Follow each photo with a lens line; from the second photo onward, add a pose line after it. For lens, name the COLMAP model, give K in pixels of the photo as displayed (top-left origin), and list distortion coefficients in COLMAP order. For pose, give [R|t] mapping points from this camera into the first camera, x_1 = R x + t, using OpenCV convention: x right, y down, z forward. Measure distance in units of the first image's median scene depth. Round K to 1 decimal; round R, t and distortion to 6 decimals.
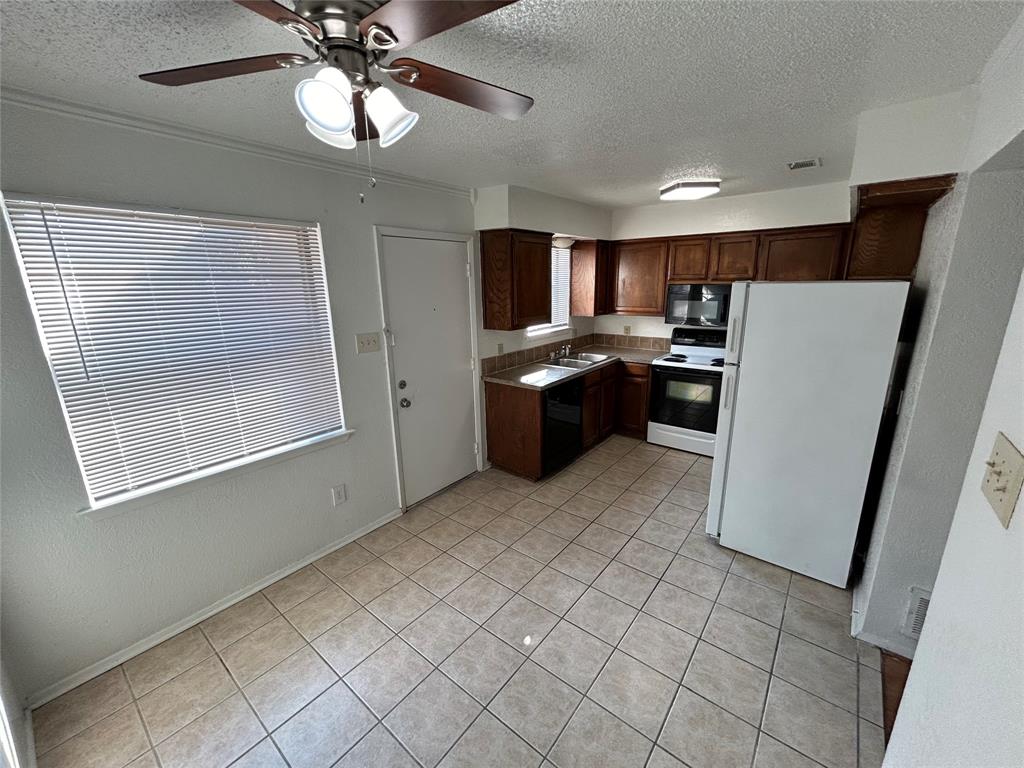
lens RADIAL K [[413.1, 0, 514.1], [0, 413.1, 386.1], [0, 0, 1]] dist [-0.000501, 0.000263]
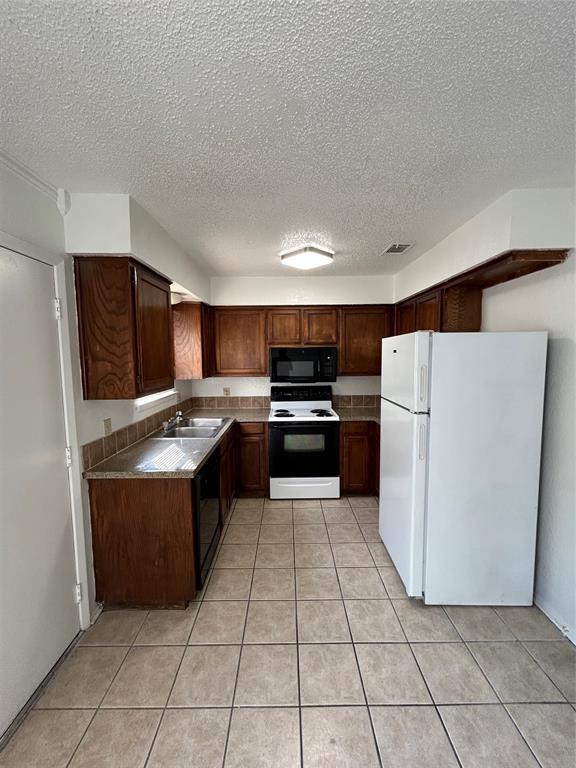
lens RADIAL K [[309.8, 0, 286.9], [0, 309.8, 382.6], [0, 0, 1]] dist [-0.000501, 0.000263]
pose [[0.785134, -0.044380, 0.617734, -0.118470], [0.150413, 0.981230, -0.120678, -0.054139], [-0.600784, 0.187663, 0.777072, 0.396669]]
